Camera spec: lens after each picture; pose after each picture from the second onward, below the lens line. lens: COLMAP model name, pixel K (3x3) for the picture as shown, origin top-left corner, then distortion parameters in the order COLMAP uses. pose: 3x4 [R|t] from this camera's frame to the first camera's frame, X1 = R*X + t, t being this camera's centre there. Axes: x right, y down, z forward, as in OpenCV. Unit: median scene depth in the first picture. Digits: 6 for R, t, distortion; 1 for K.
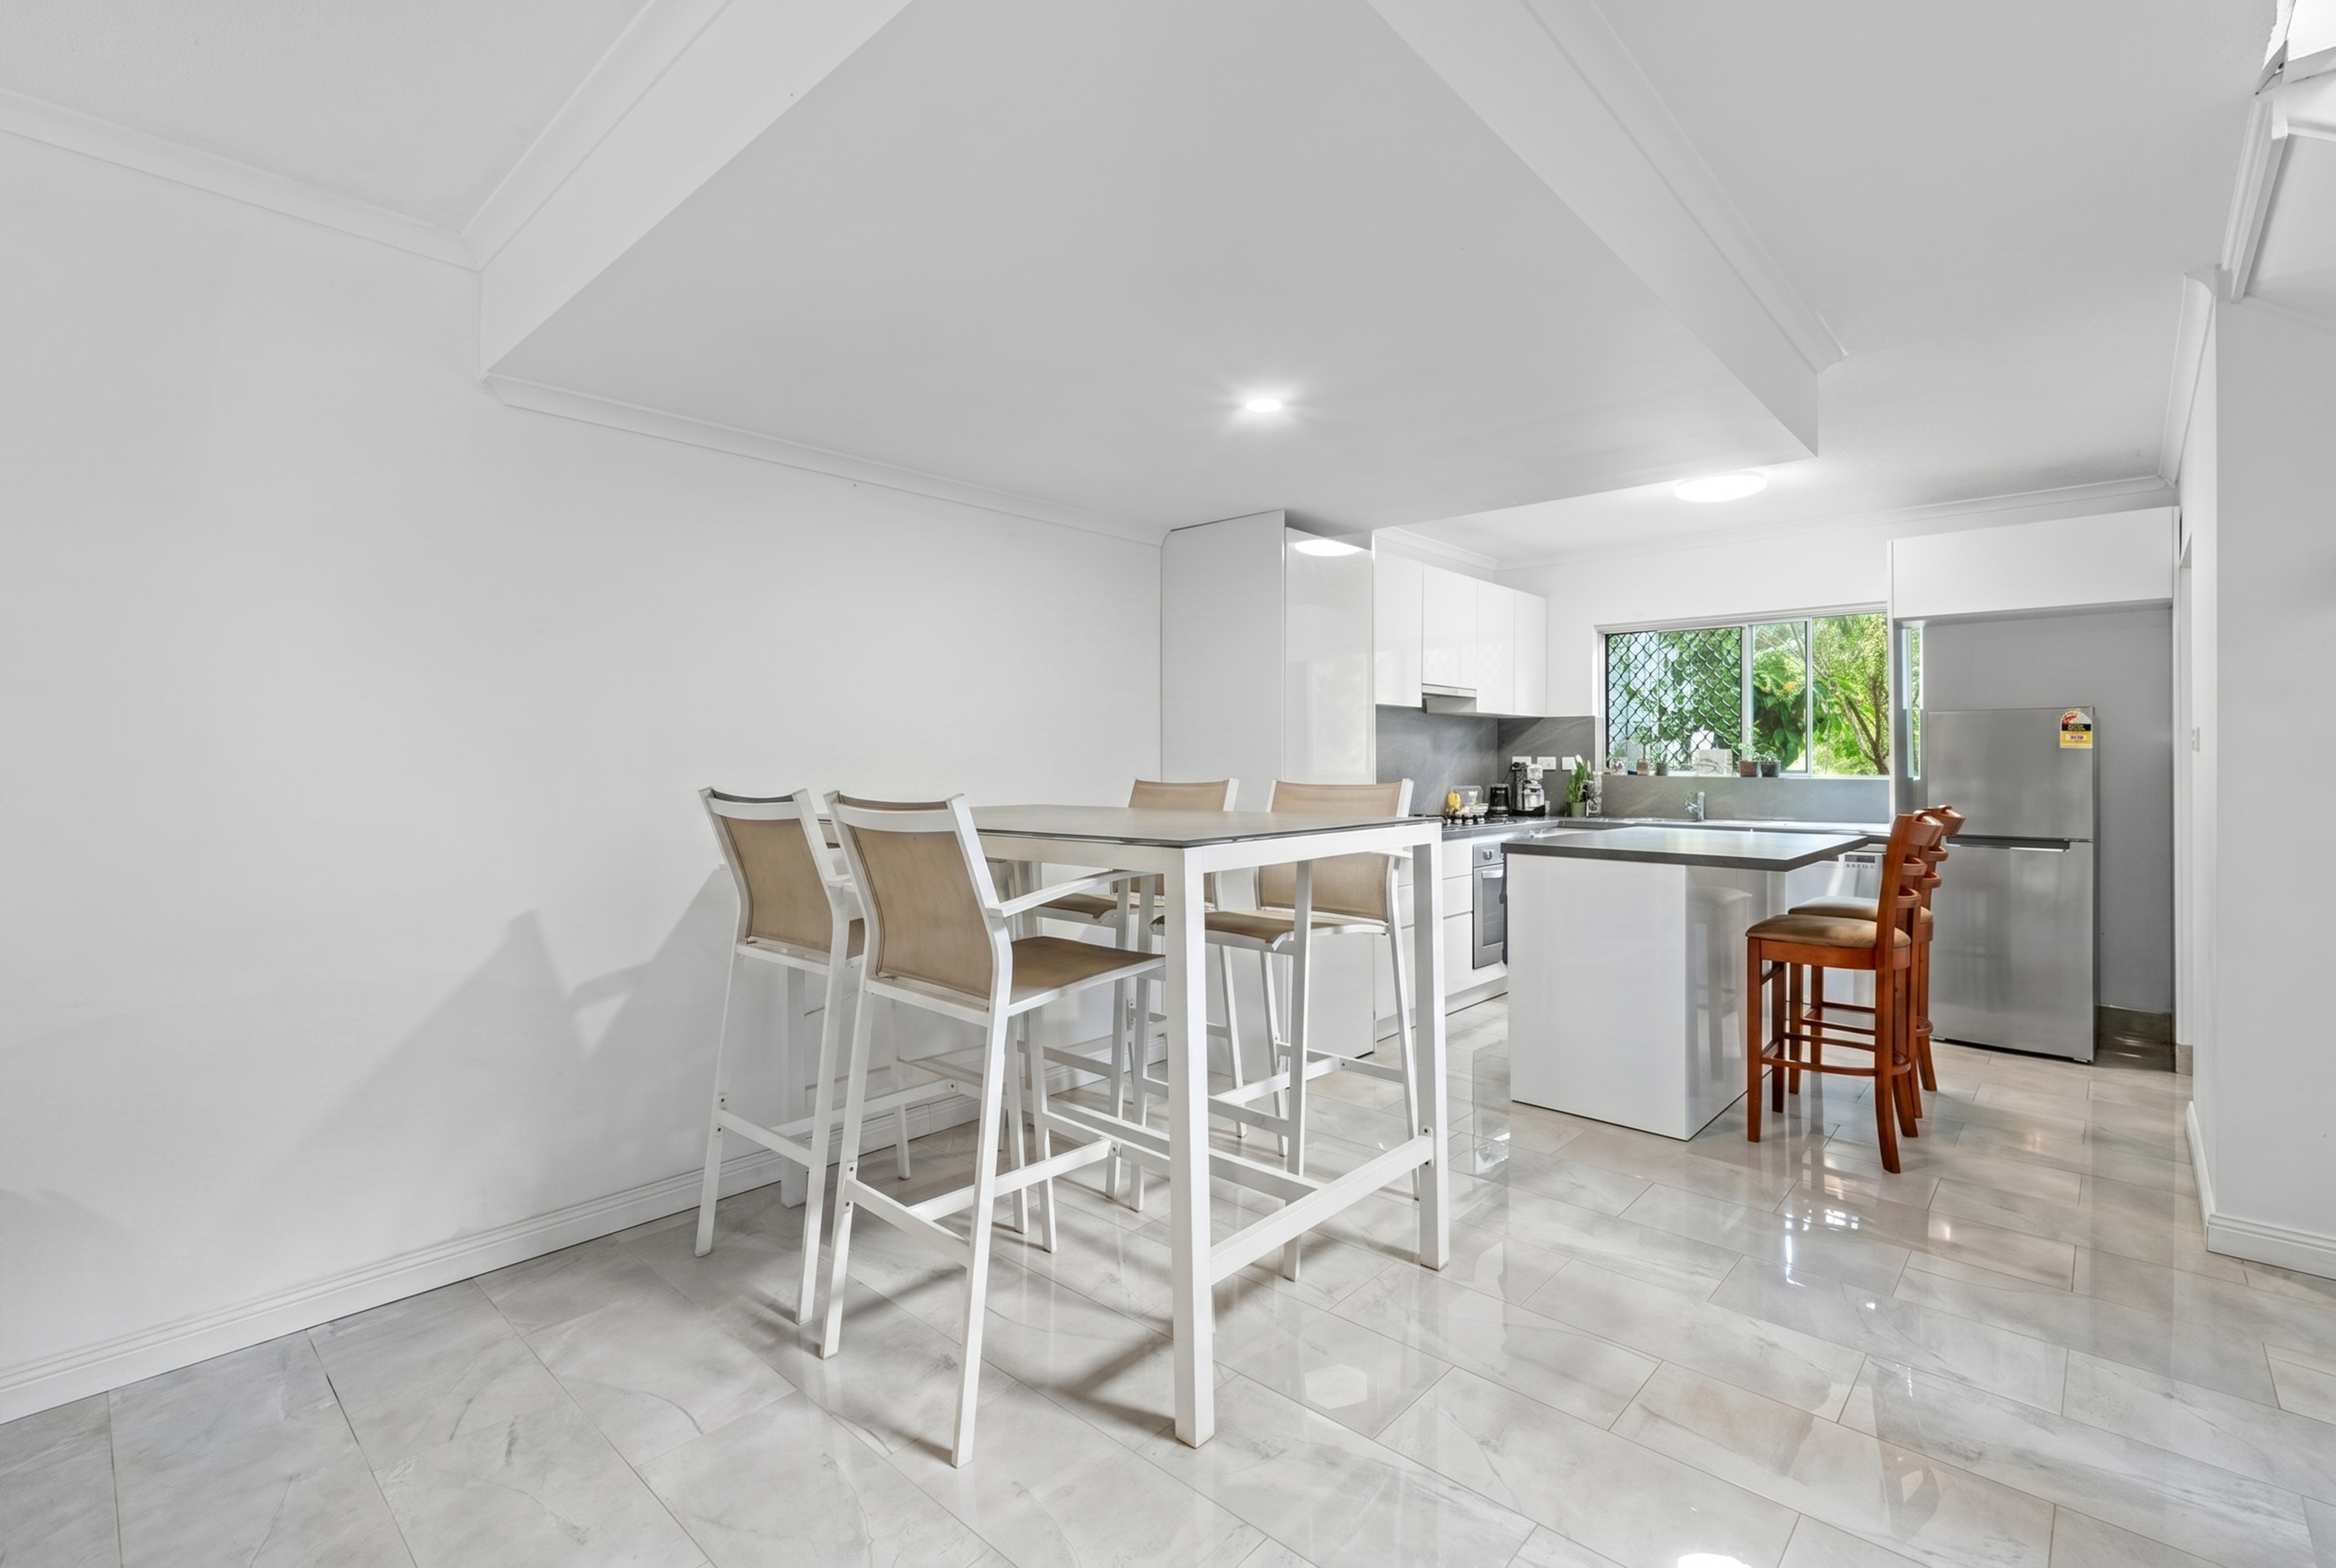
lens RADIAL K [[1056.7, 0, 1176.4], [0, 1056.7, 751.9], [0, 0, 1]] dist [-0.001252, -0.000484]
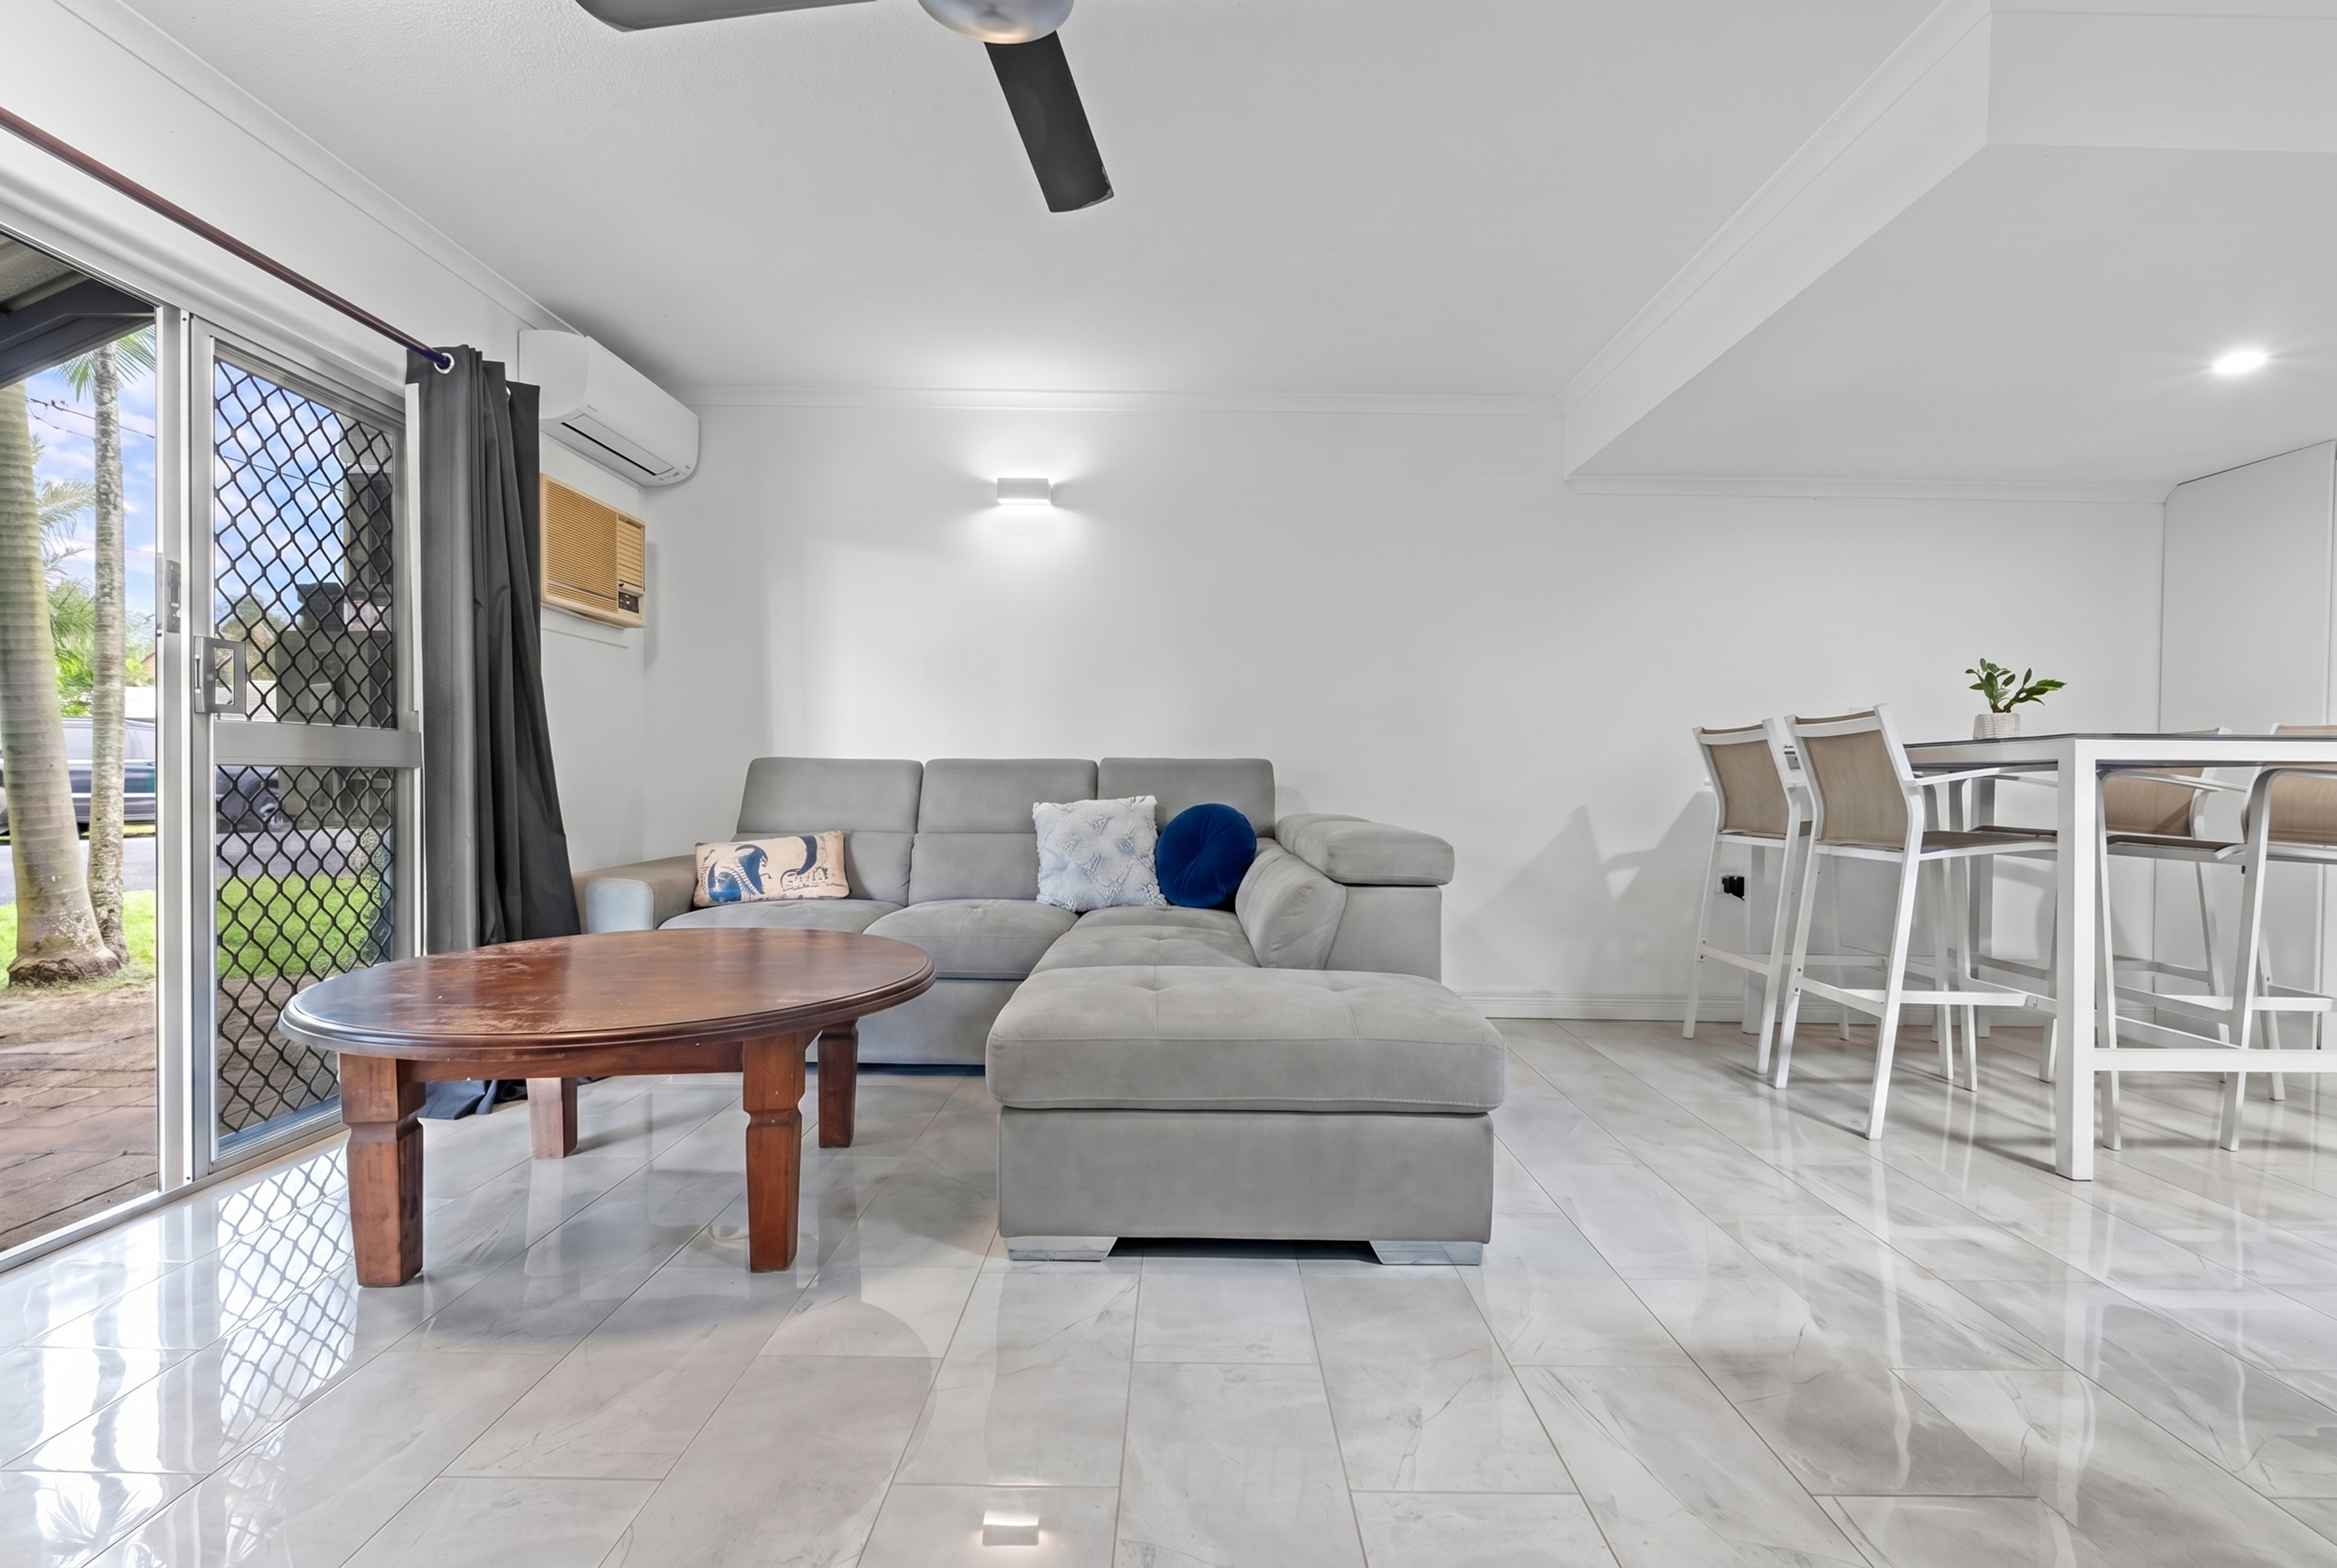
lens RADIAL K [[1064.4, 0, 1192.0], [0, 1064.4, 794.8], [0, 0, 1]] dist [-0.002132, 0.000067]
pose [[0.679919, 0.024889, -0.732864, 0.203854], [-0.017139, 0.999690, 0.018050, 0.135395], [0.733086, 0.000288, 0.680135, -0.647247]]
